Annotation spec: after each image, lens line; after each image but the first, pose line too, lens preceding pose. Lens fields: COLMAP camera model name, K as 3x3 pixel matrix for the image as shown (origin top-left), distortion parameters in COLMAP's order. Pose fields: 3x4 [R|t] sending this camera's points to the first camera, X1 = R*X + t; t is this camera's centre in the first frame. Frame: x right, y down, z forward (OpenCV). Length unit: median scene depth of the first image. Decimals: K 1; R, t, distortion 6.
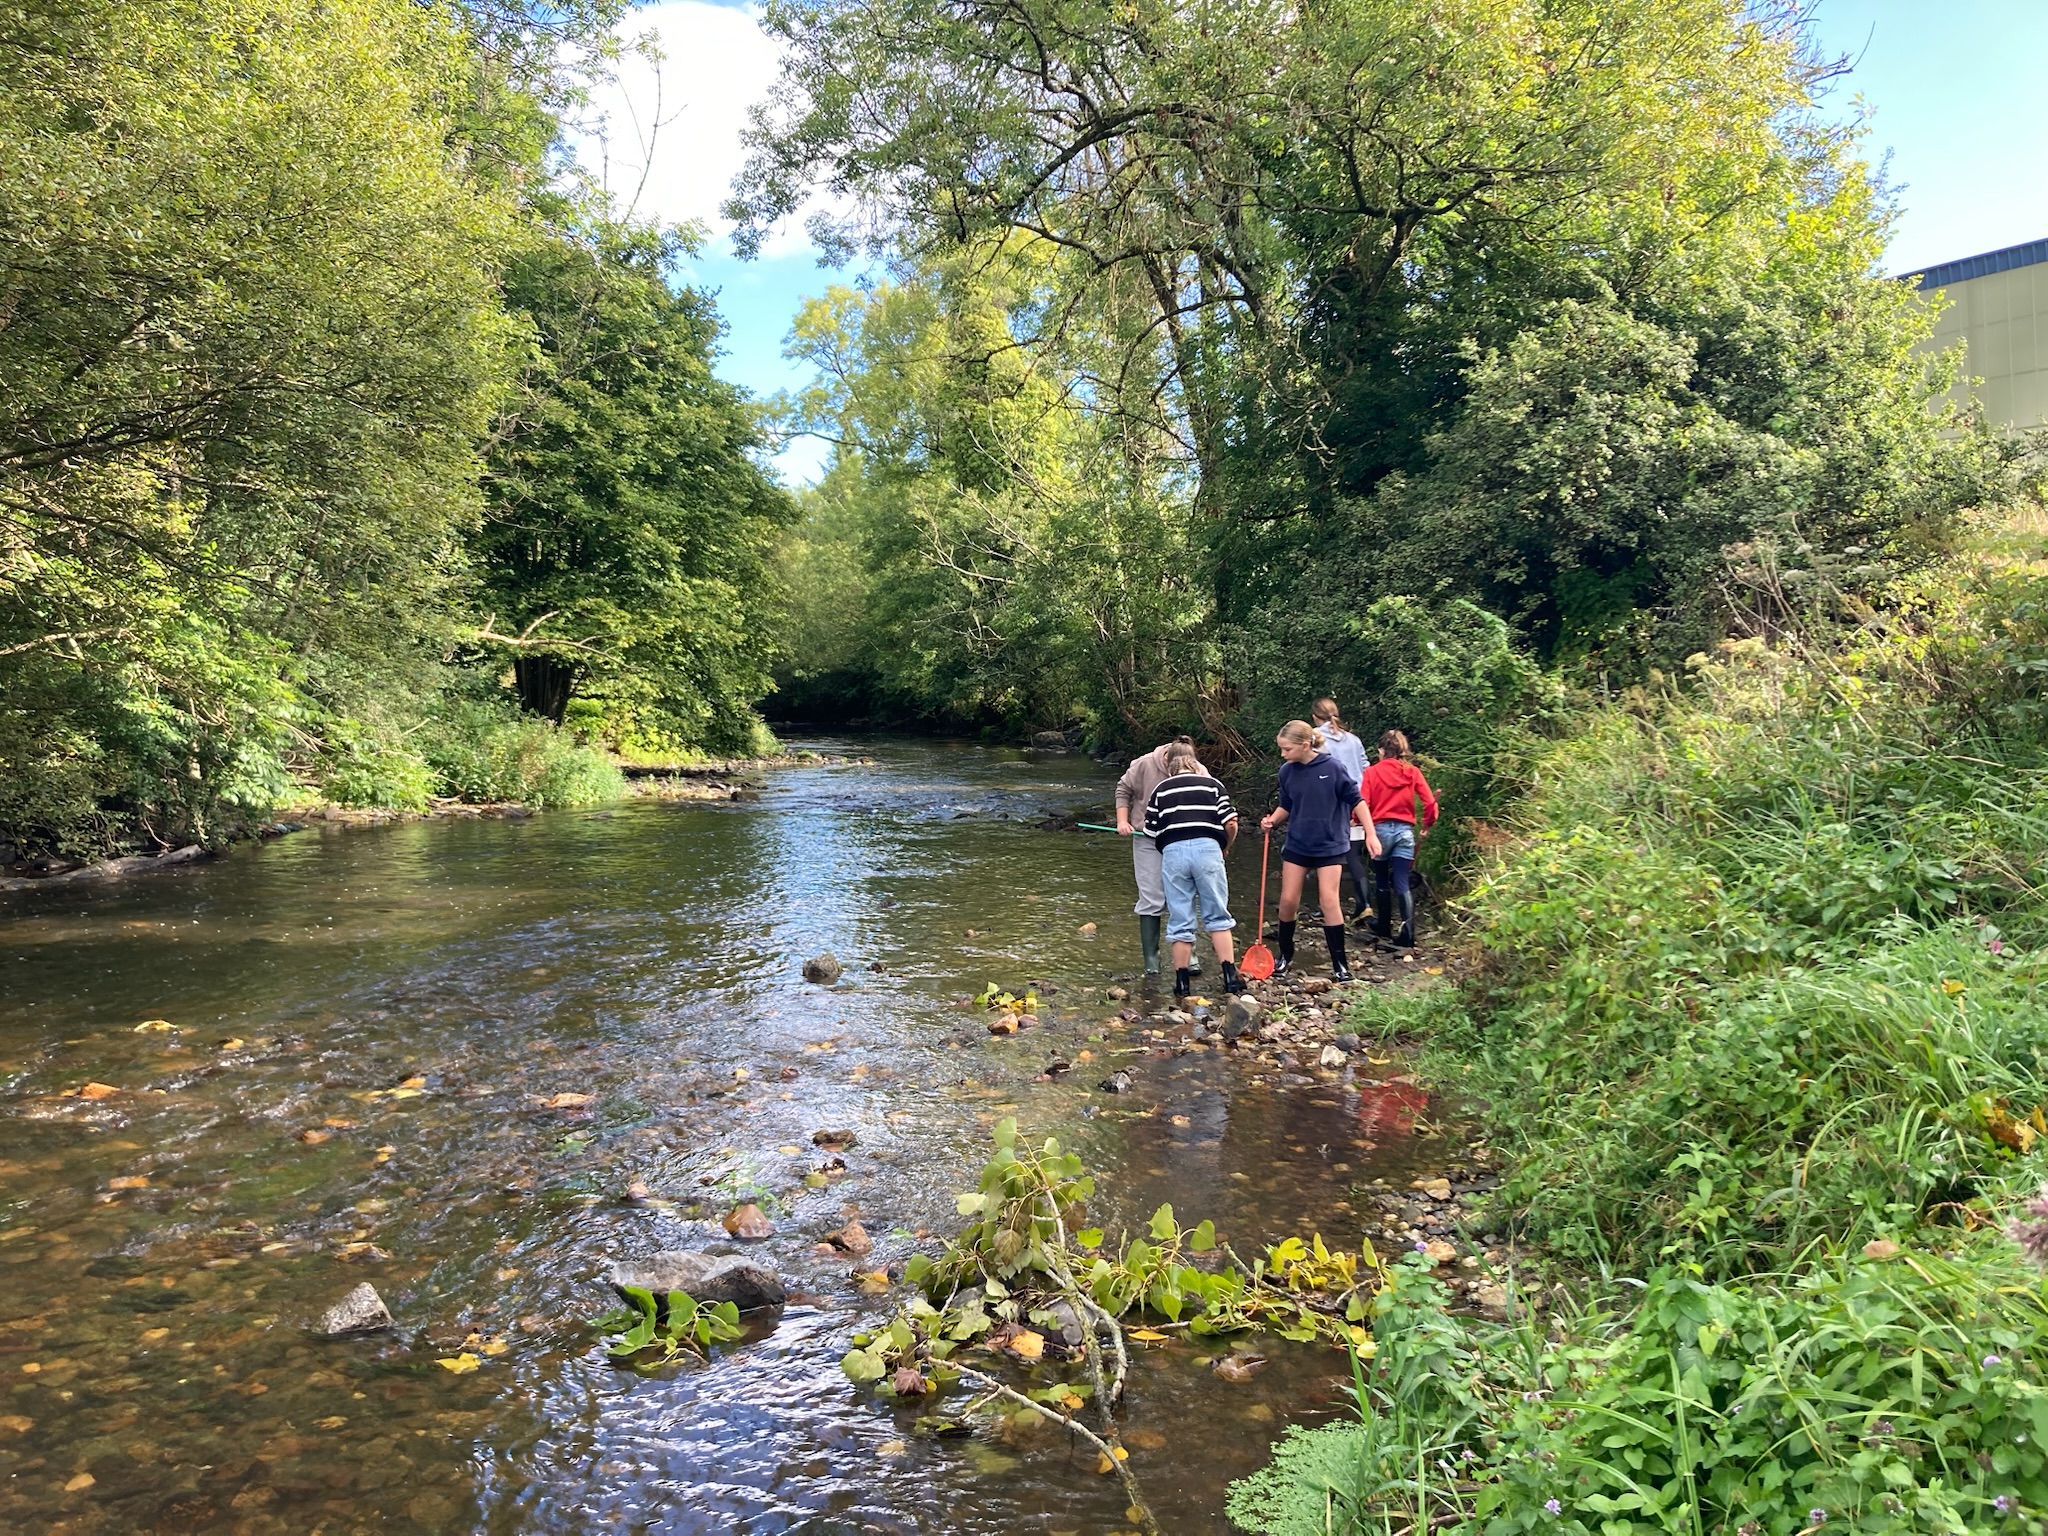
lens RADIAL K [[1636.7, 0, 1024.0], [0, 1636.7, 768.0], [0, 0, 1]] dist [-0.000552, -0.001982]
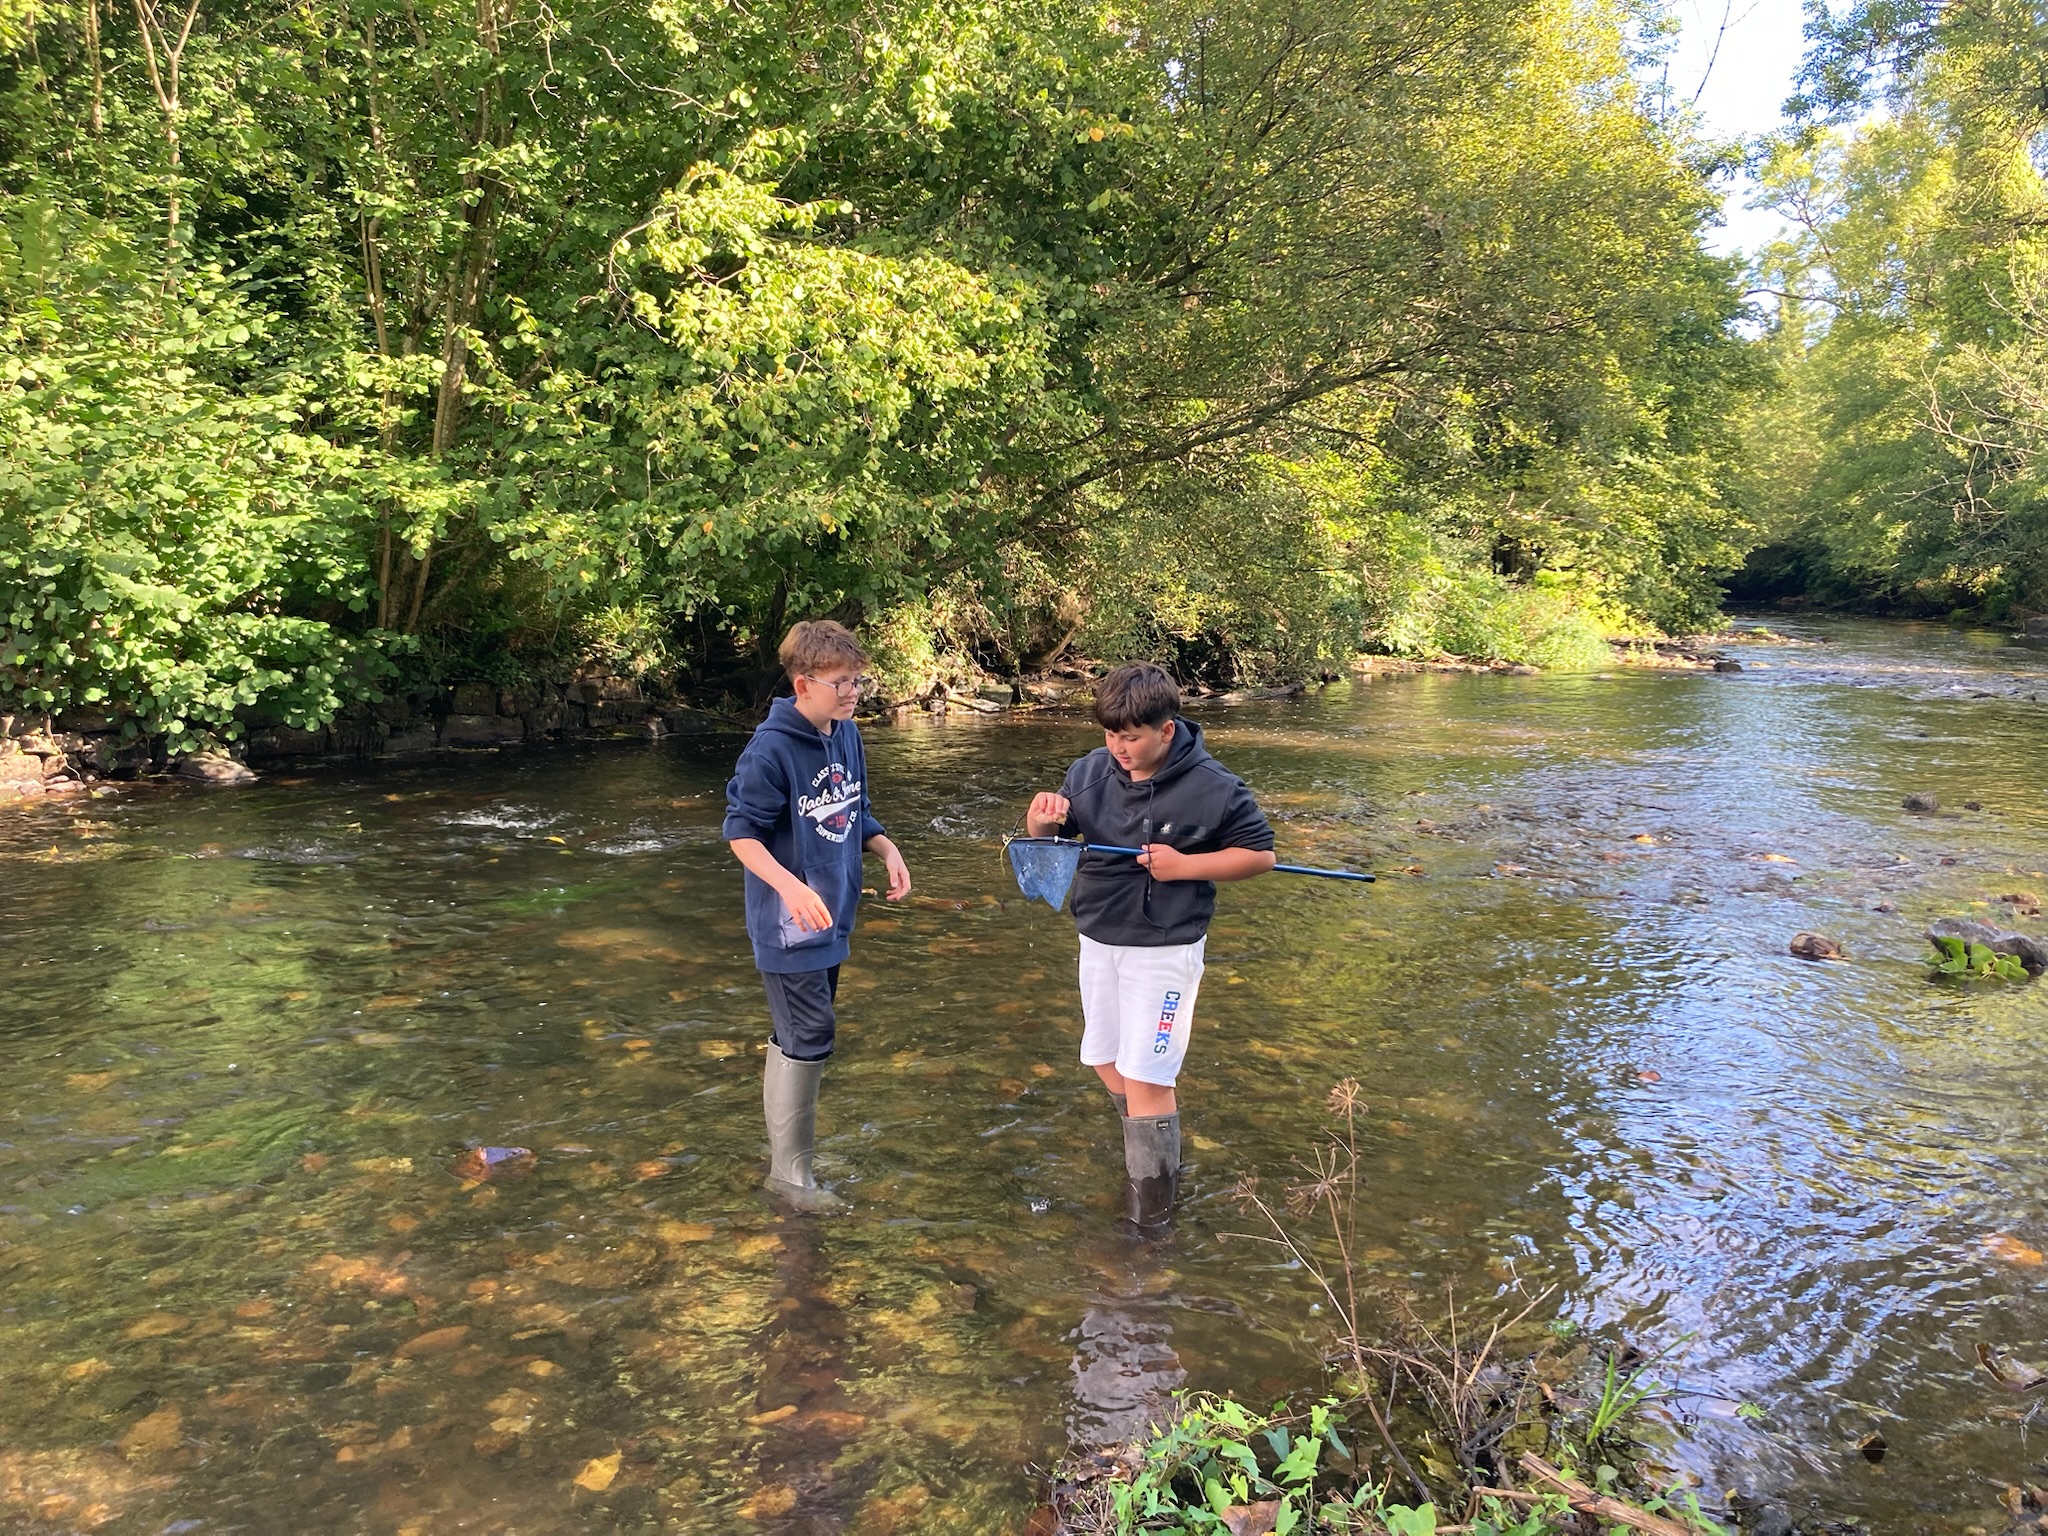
lens RADIAL K [[1655.9, 0, 1024.0], [0, 1655.9, 768.0], [0, 0, 1]] dist [-0.007138, 0.003808]
pose [[0.867163, 0.076214, -0.492159, -0.050718], [-0.038397, 0.995511, 0.086507, 0.009177], [0.496542, -0.056118, 0.866196, -0.181904]]
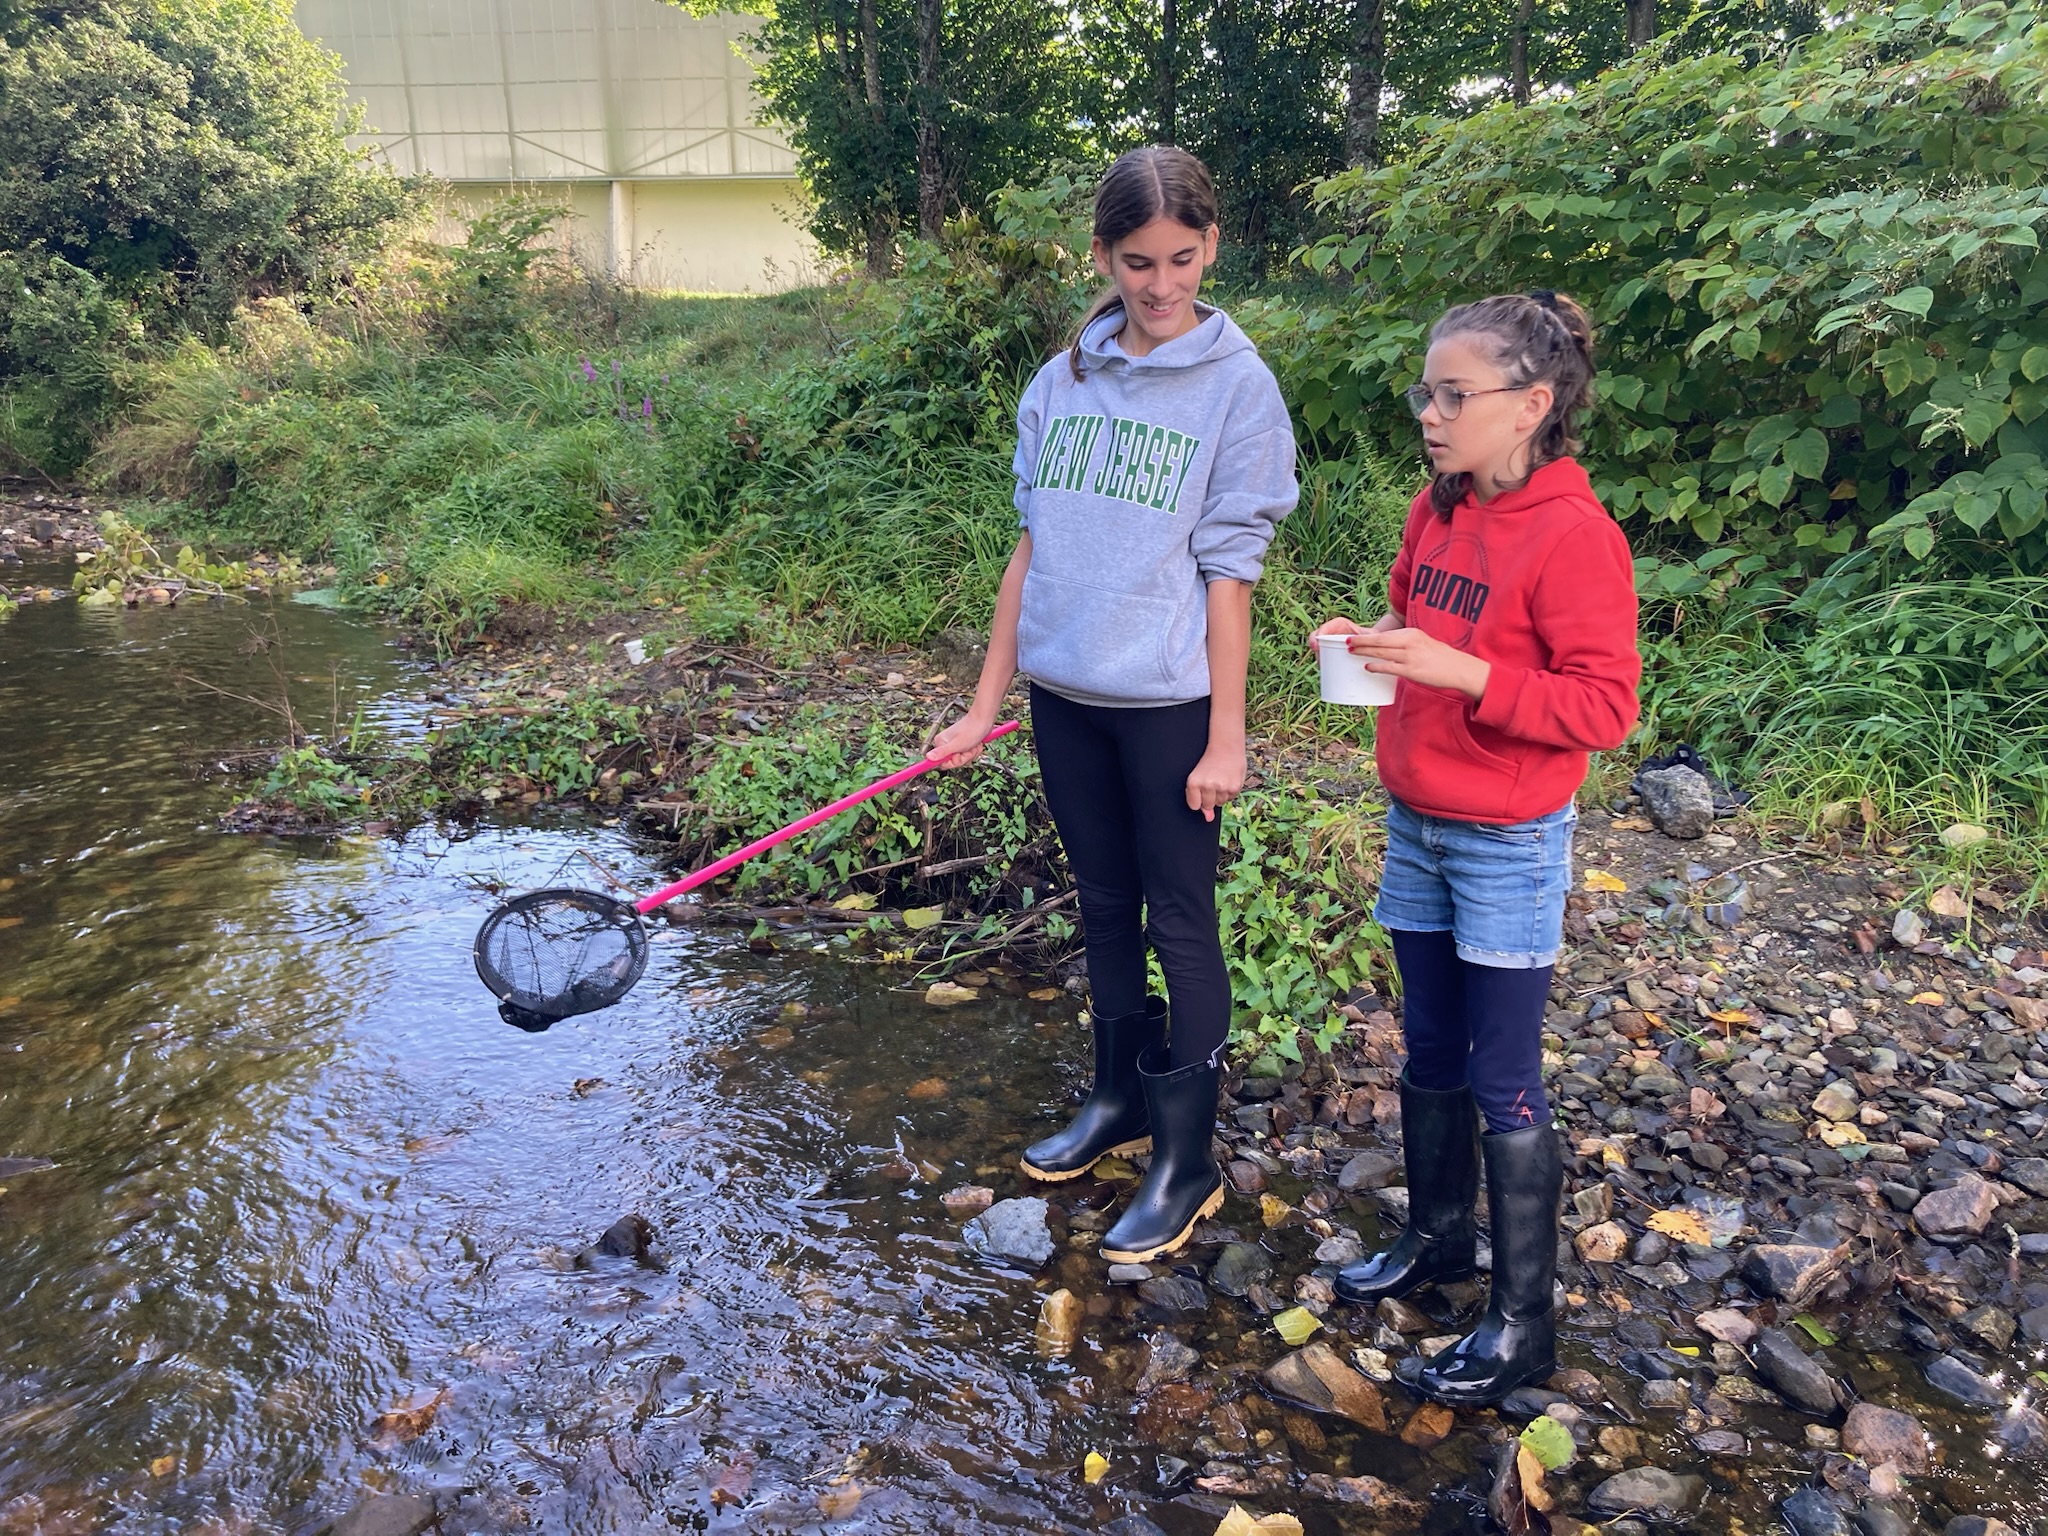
lens RADIAL K [[1608.4, 0, 1024.0], [0, 1608.4, 768.0], [0, 0, 1]] dist [0.120406, -0.147993]
pose [[0.599804, -0.175095, 0.780754, -0.223912], [0.020030, 0.978743, 0.204109, 0.027703], [-0.799896, -0.106787, 0.590562, -0.281351]]
